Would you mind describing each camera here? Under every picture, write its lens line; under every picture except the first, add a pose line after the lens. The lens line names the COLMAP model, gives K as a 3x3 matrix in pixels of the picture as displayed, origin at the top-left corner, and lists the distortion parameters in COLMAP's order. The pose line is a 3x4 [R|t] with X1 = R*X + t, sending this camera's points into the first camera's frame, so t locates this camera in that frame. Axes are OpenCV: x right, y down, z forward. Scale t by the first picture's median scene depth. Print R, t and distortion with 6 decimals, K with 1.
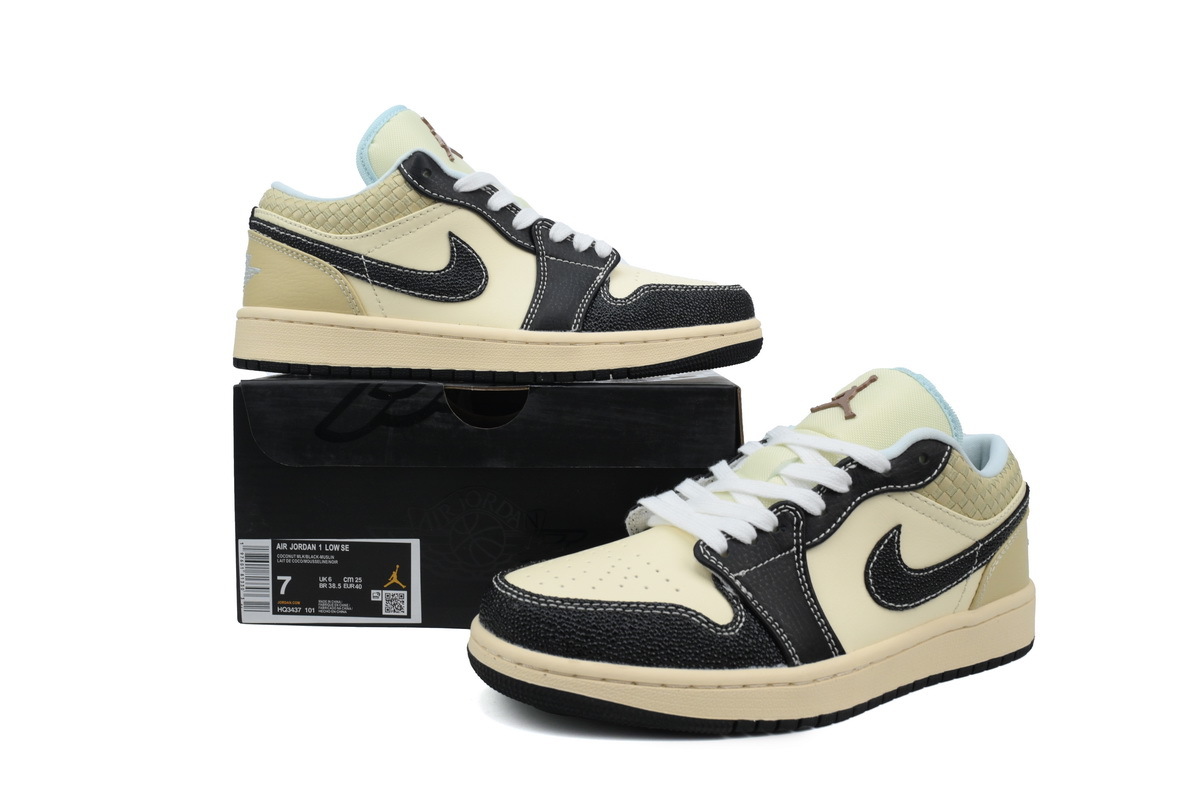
lens RADIAL K [[1003.2, 0, 600.0], [0, 1003.2, 400.0], [0, 0, 1]] dist [-0.002550, -0.001123]
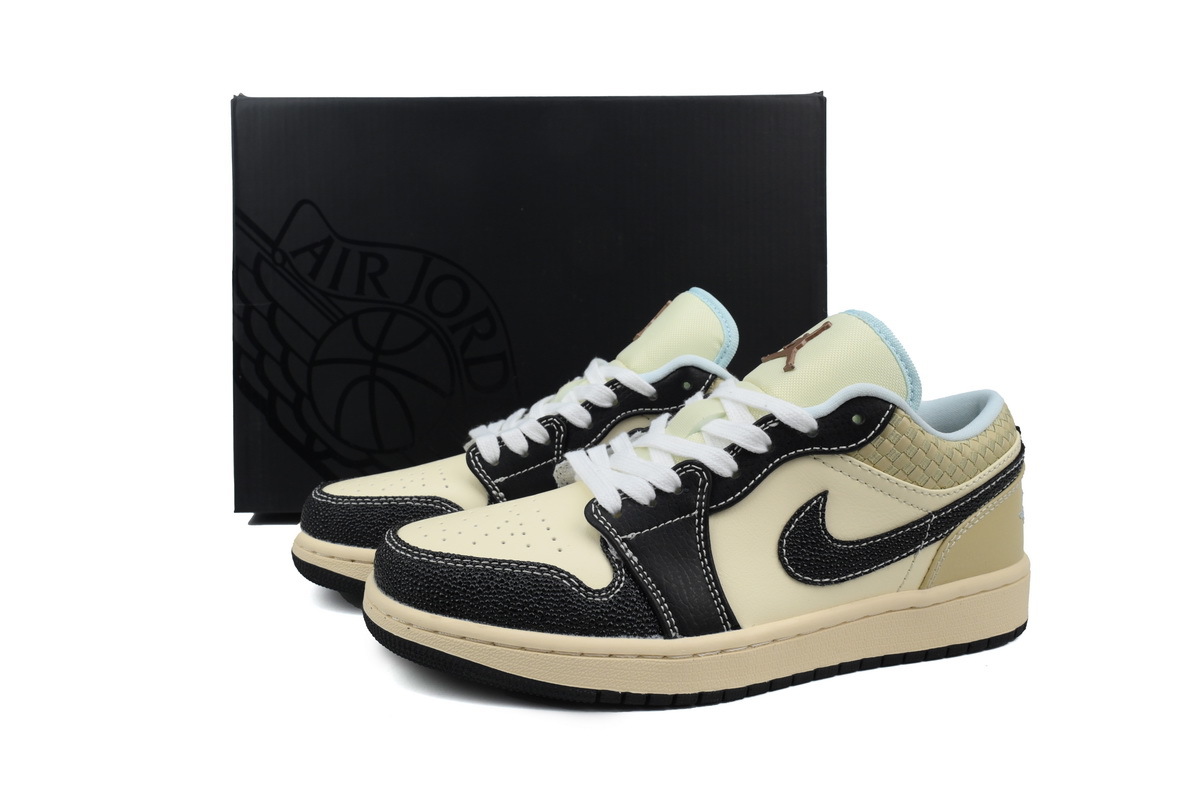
lens RADIAL K [[1003.2, 0, 600.0], [0, 1003.2, 400.0], [0, 0, 1]] dist [-0.002550, -0.001123]
pose [[0.975255, 0.021912, -0.219992, 0.305994], [-0.009075, 0.998205, 0.059192, -0.008427], [0.220895, -0.055731, 0.973704, 0.087780]]
